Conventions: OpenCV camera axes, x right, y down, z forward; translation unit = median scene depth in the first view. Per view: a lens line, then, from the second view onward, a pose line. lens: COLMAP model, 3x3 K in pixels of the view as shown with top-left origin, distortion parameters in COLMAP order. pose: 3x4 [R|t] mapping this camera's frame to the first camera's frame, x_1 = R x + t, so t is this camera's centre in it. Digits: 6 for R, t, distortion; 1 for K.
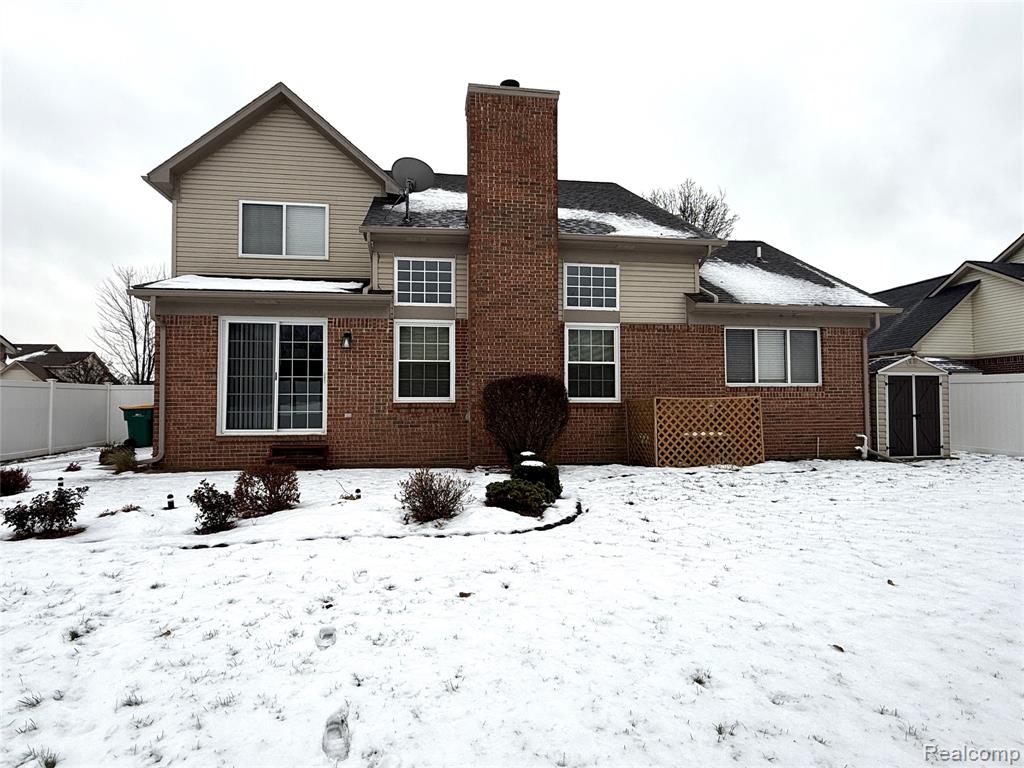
lens RADIAL K [[559.9, 0, 512.0], [0, 559.9, 384.0], [0, 0, 1]] dist [-0.001480, 0.000238]
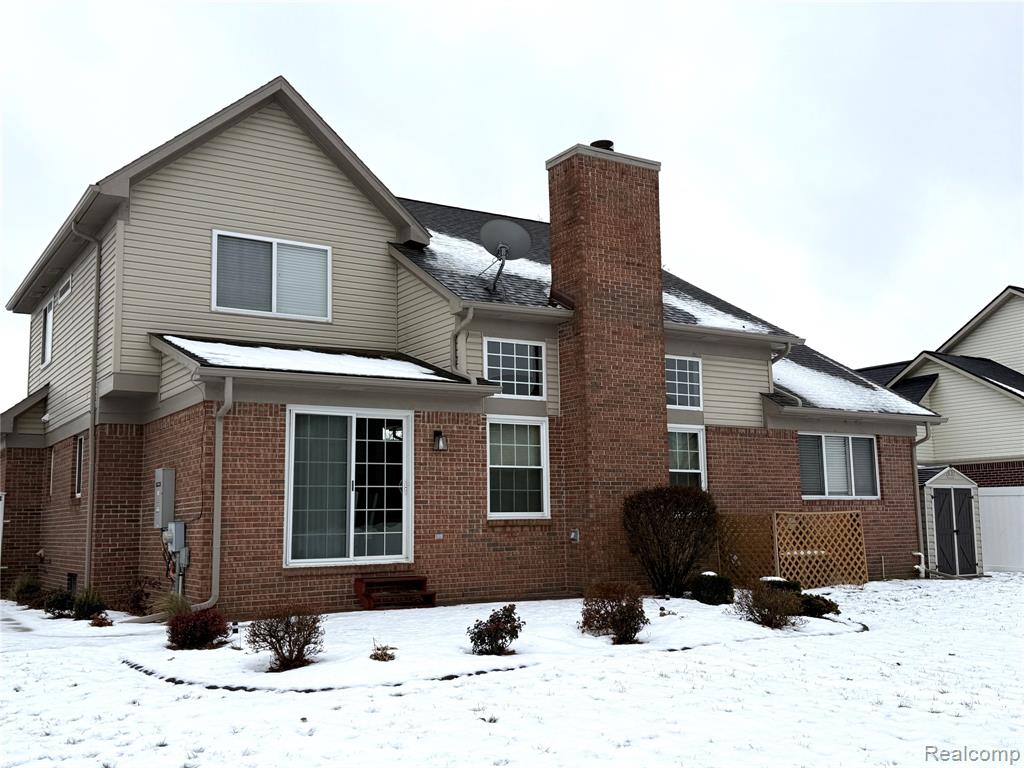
lens RADIAL K [[1000.5, 0, 512.0], [0, 1000.5, 384.0], [0, 0, 1]] dist [0.097349, -0.016731]
pose [[0.916159, 0.045055, 0.398274, -0.732236], [-0.004352, 0.994722, -0.102518, -0.011967], [-0.400791, 0.092189, 0.911520, -0.316059]]
